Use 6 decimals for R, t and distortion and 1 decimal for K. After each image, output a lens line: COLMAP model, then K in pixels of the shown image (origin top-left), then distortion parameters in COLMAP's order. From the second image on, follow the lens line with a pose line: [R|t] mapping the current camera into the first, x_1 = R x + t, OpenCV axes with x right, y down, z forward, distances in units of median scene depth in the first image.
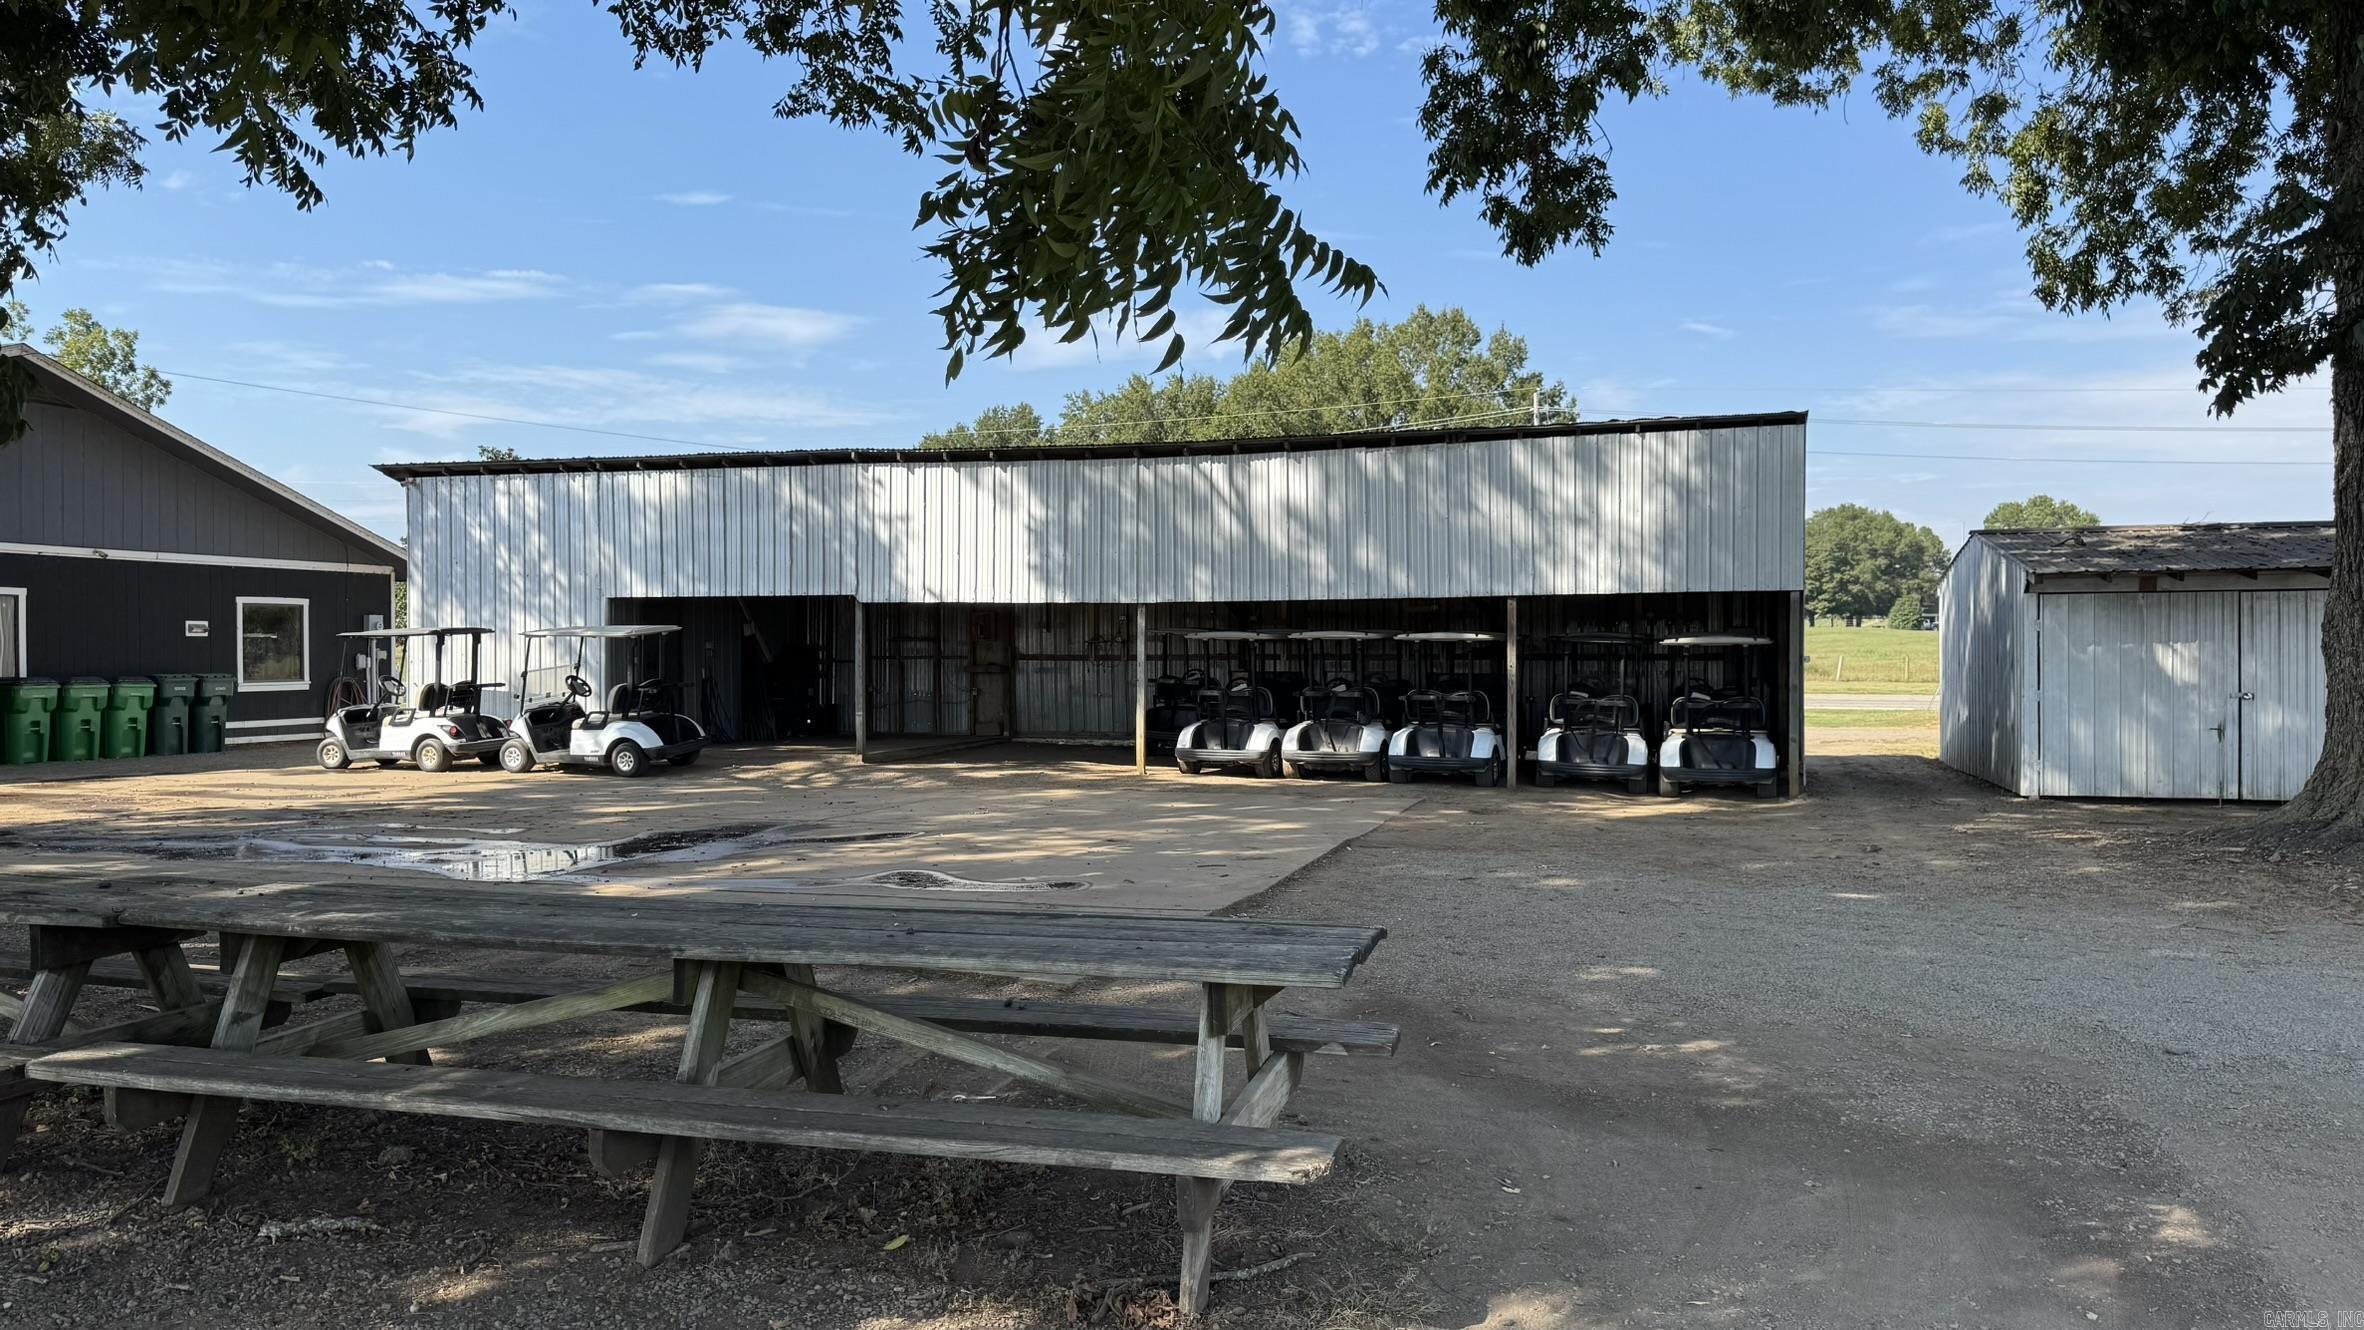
lens RADIAL K [[1658.0, 0, 1172.2], [0, 1658.0, 668.2], [0, 0, 1]] dist [0.092205, -0.118981]
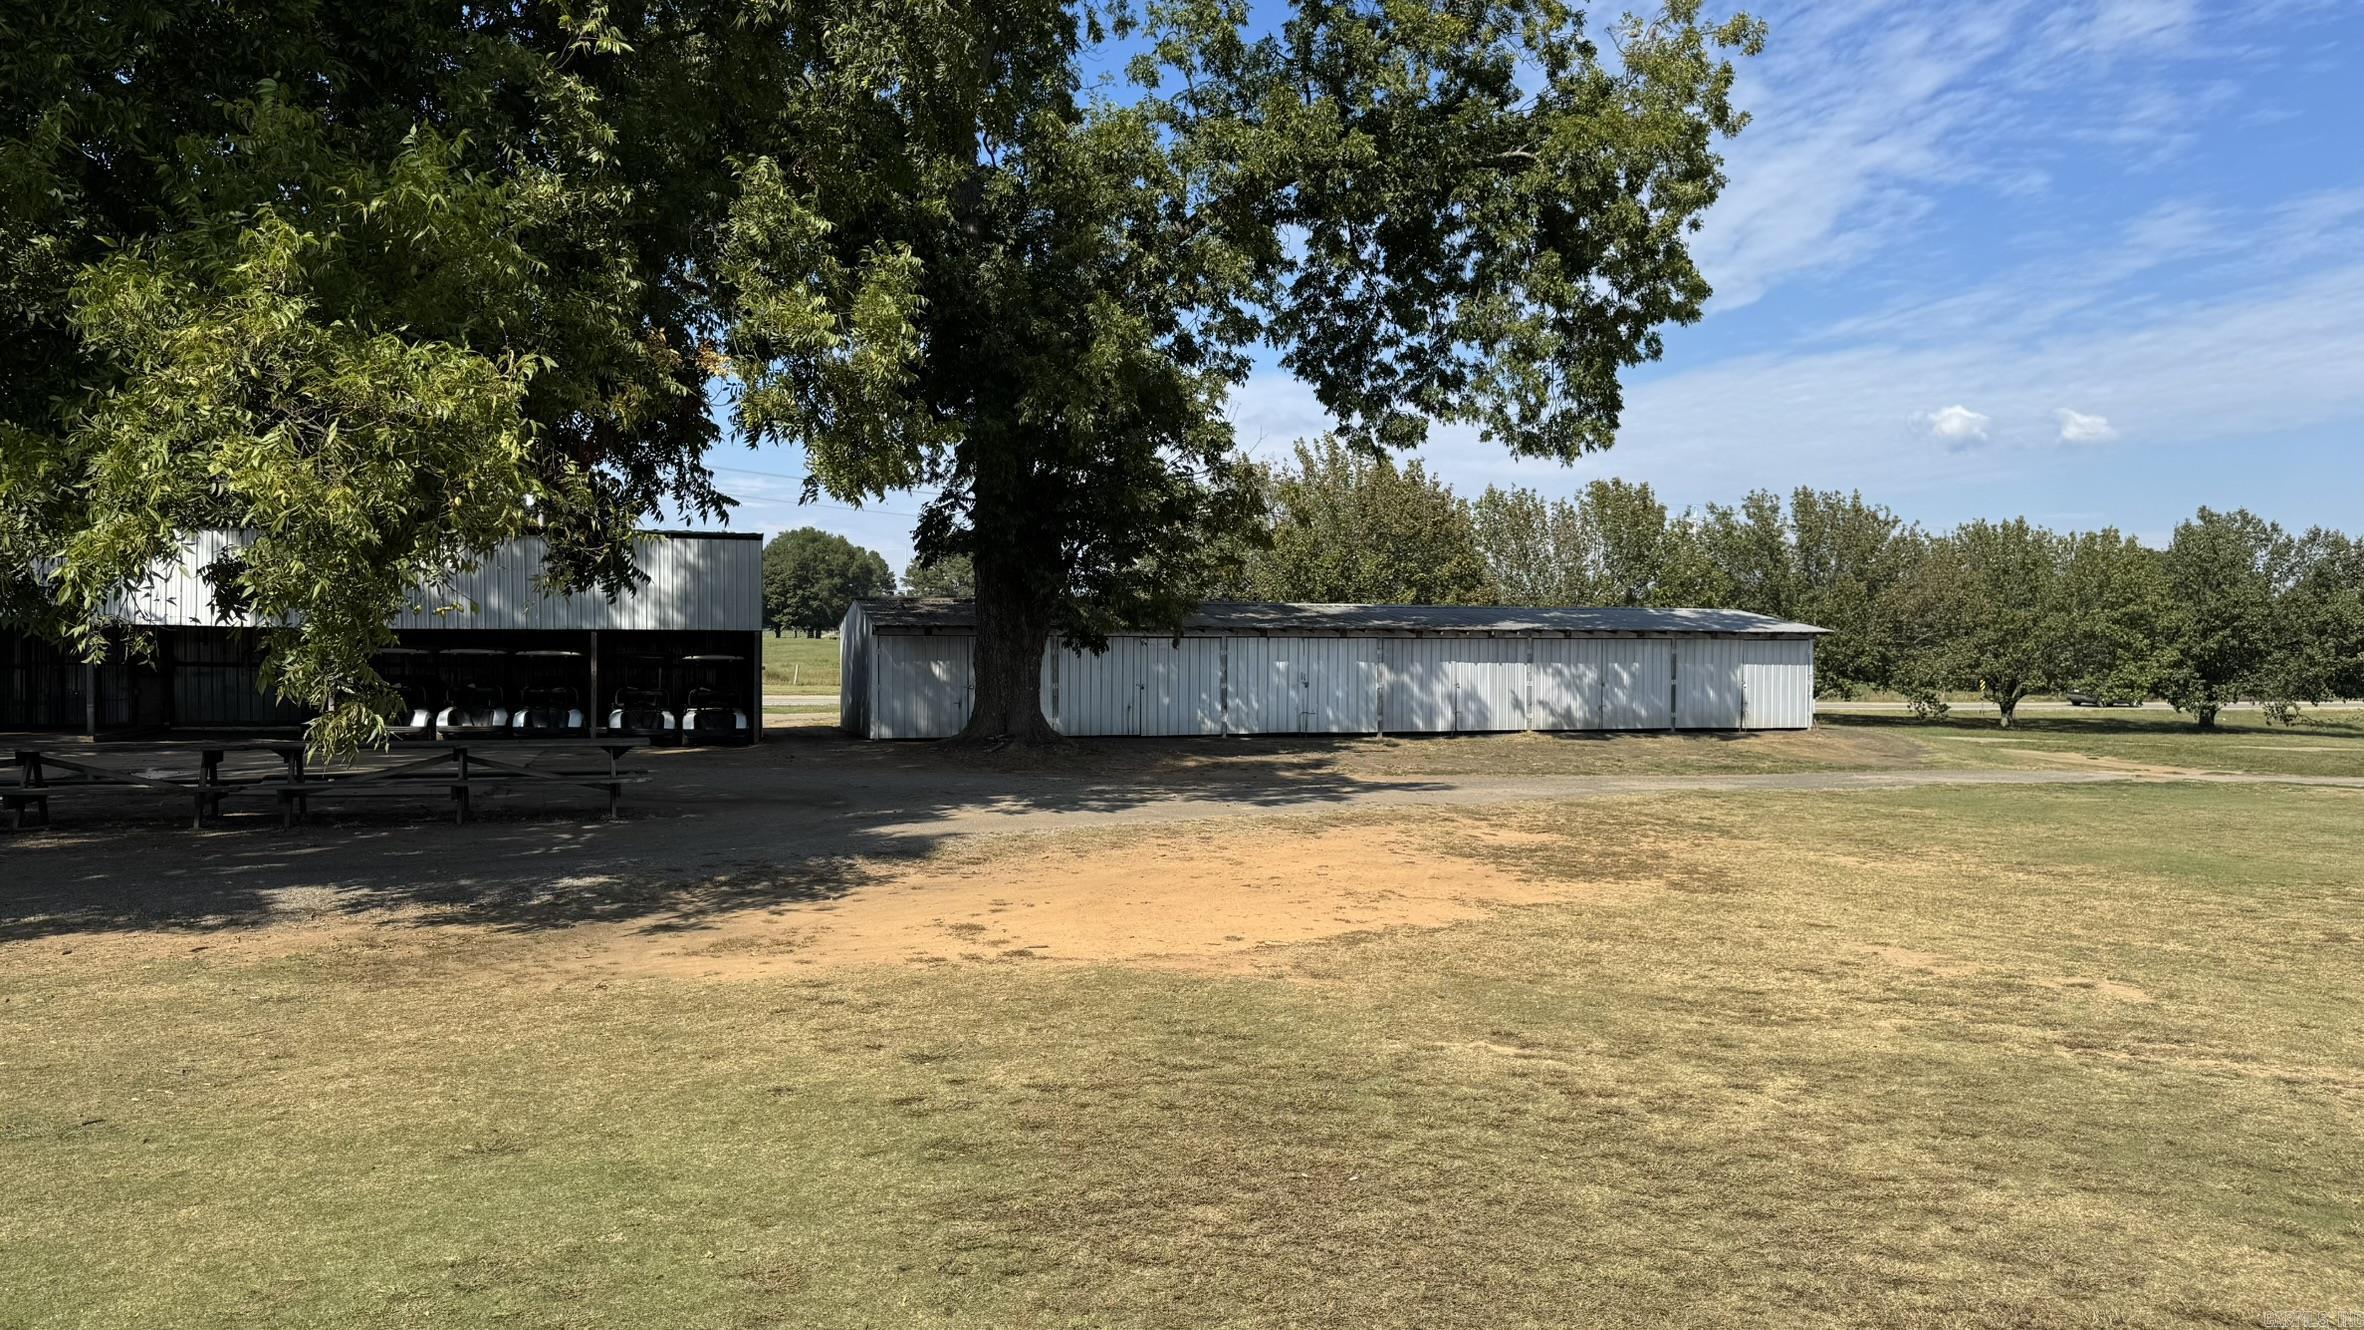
lens RADIAL K [[1658.0, 0, 1186.4], [0, 1658.0, 678.7], [0, 0, 1]] dist [0.092205, -0.118981]
pose [[0.823078, 0.000079, 0.567928, -0.243343], [-0.001235, 0.999998, 0.001651, 0.002113], [-0.567927, -0.002061, 0.823076, -0.673806]]
